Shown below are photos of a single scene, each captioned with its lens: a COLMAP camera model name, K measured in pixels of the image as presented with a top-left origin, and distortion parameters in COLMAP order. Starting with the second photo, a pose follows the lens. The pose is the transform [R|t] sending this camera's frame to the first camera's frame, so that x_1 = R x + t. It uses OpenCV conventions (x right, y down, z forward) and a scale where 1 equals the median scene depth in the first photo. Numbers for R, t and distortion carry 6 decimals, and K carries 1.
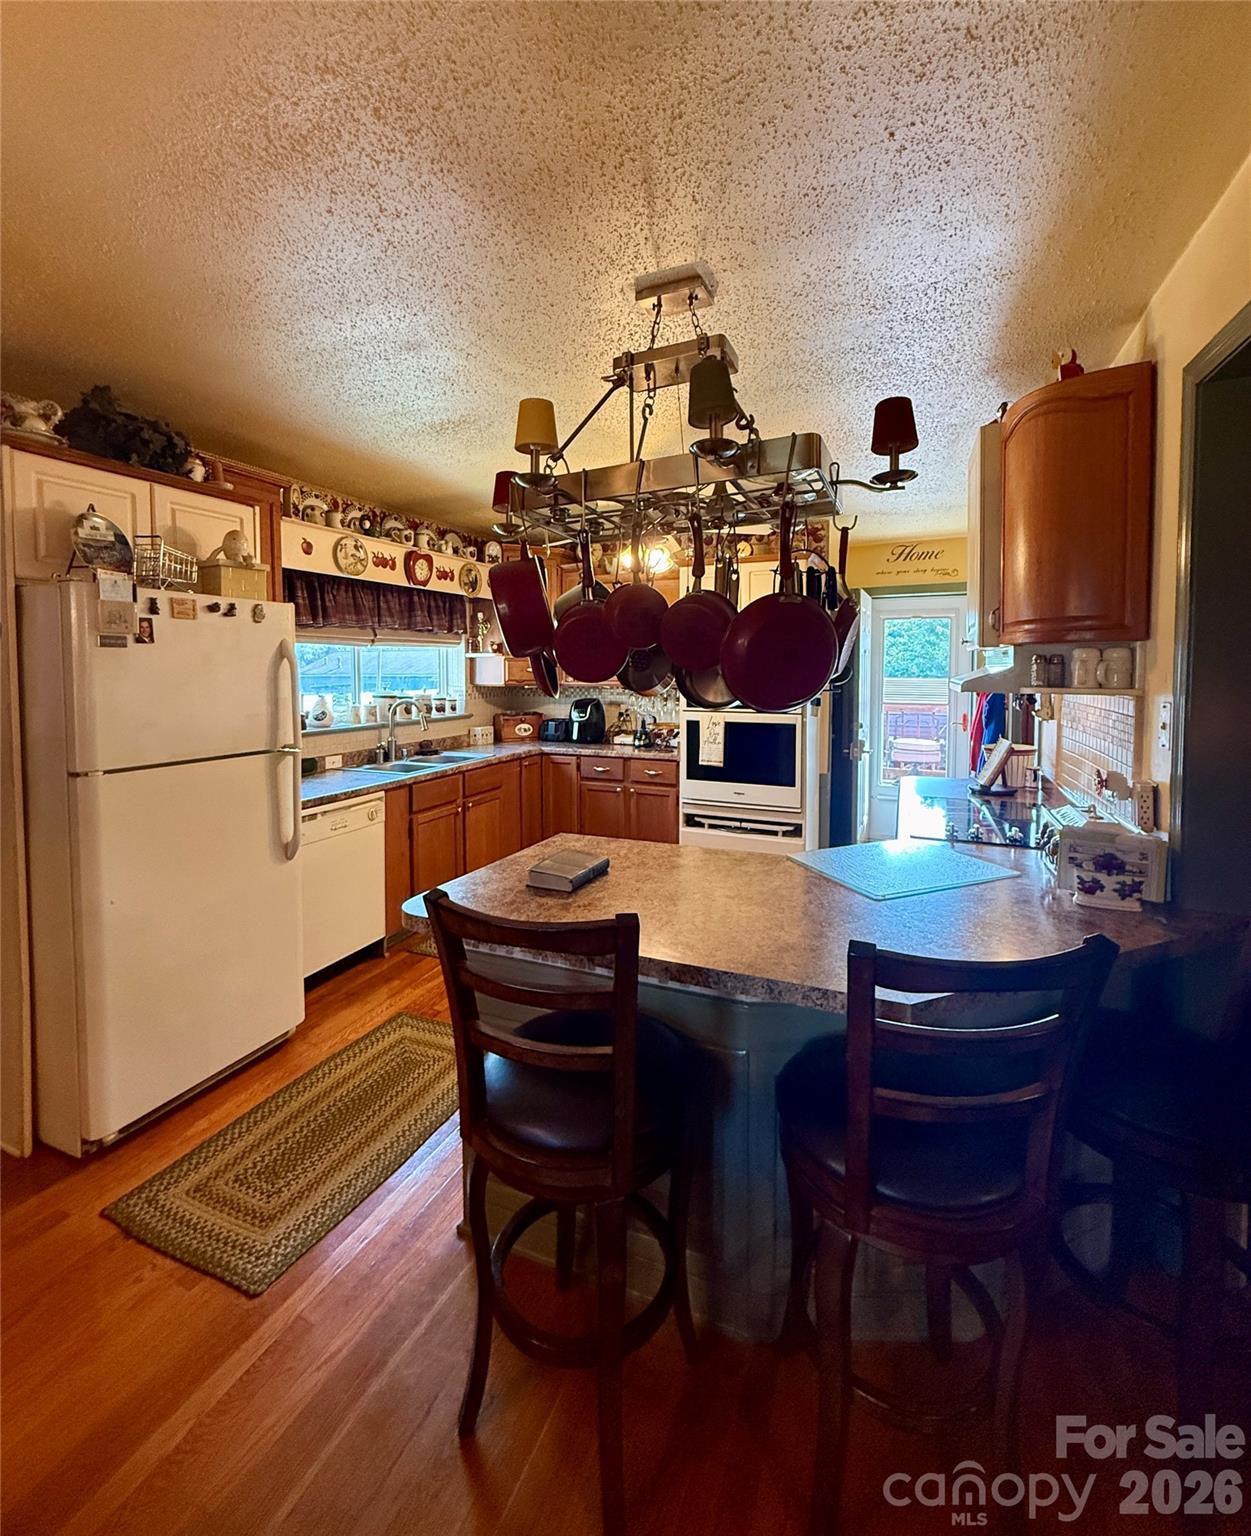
lens RADIAL K [[663.8, 0, 628.5], [0, 663.8, 700.4], [0, 0, 1]] dist [-0.001260, -0.000098]
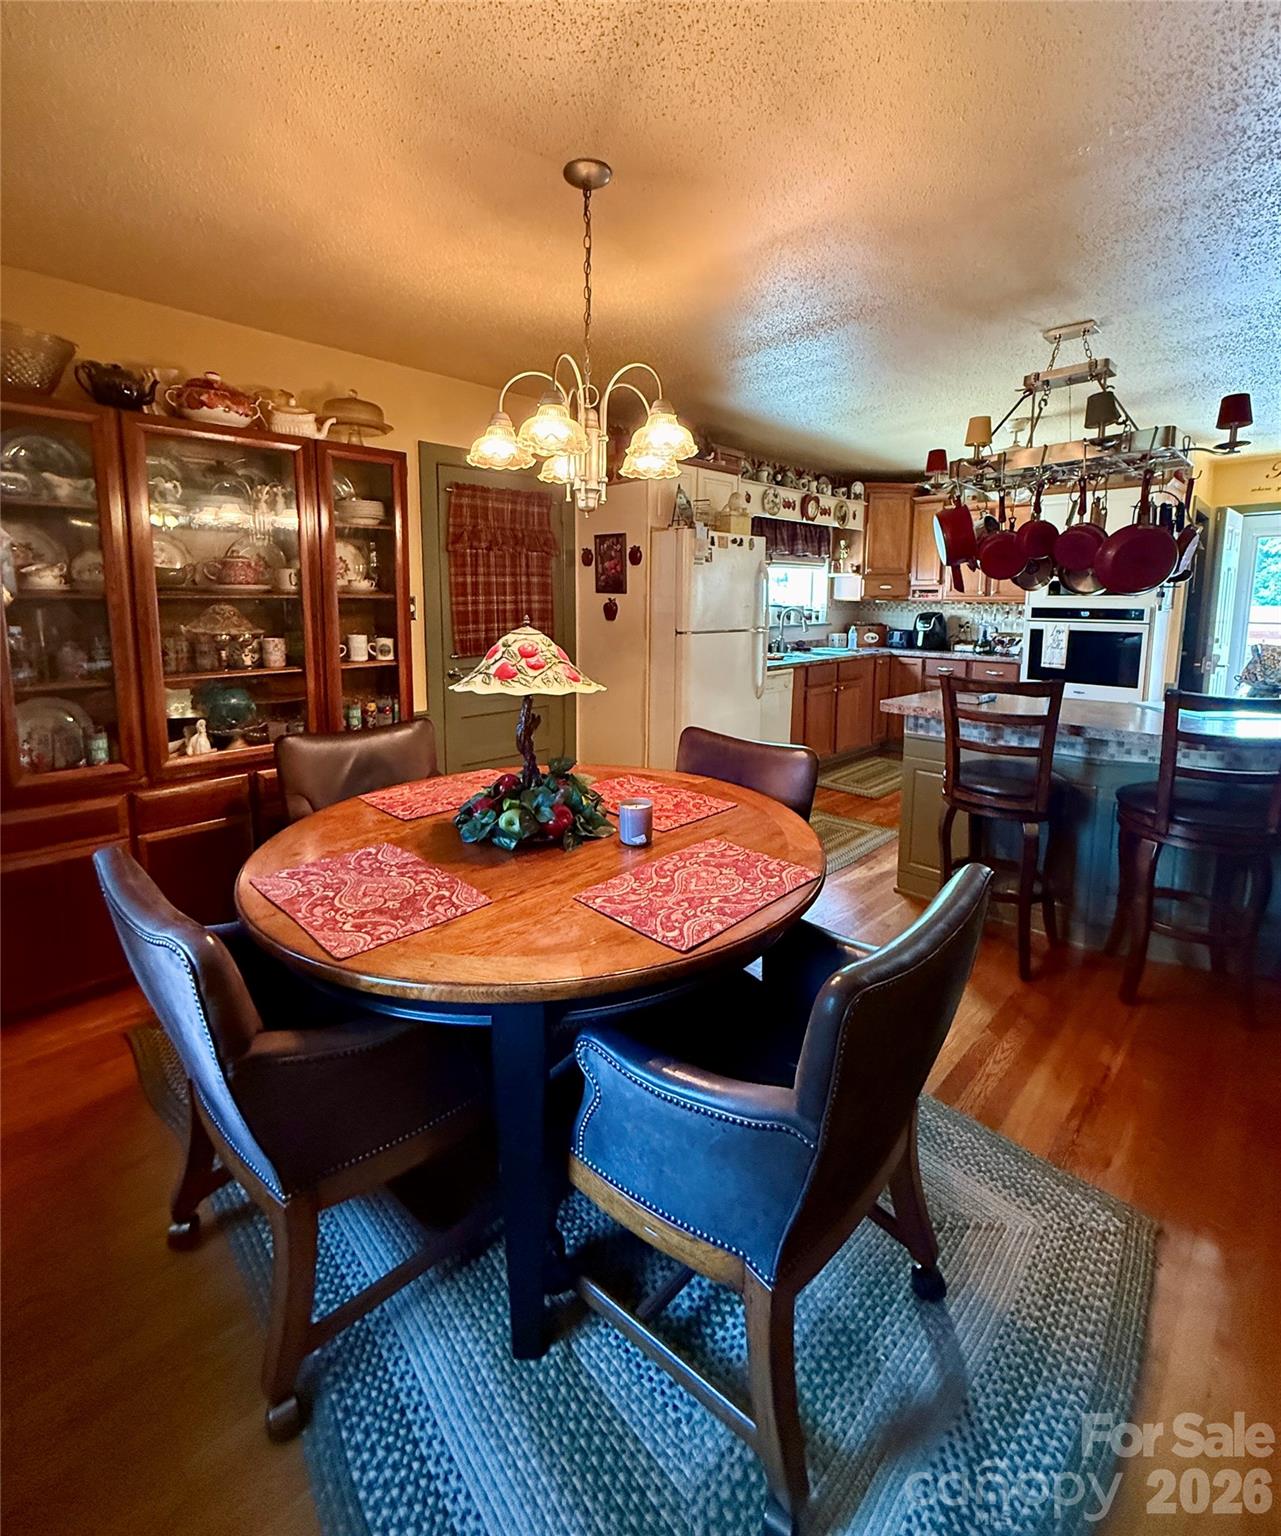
lens RADIAL K [[684.1, 0, 642.5], [0, 684.1, 675.1], [0, 0, 1]] dist [0.000491, -0.000145]
pose [[0.927124, 0.048126, -0.371653, -0.096686], [-0.024753, 0.997418, 0.067408, 0.047623], [0.373937, -0.053296, 0.925921, -0.384407]]
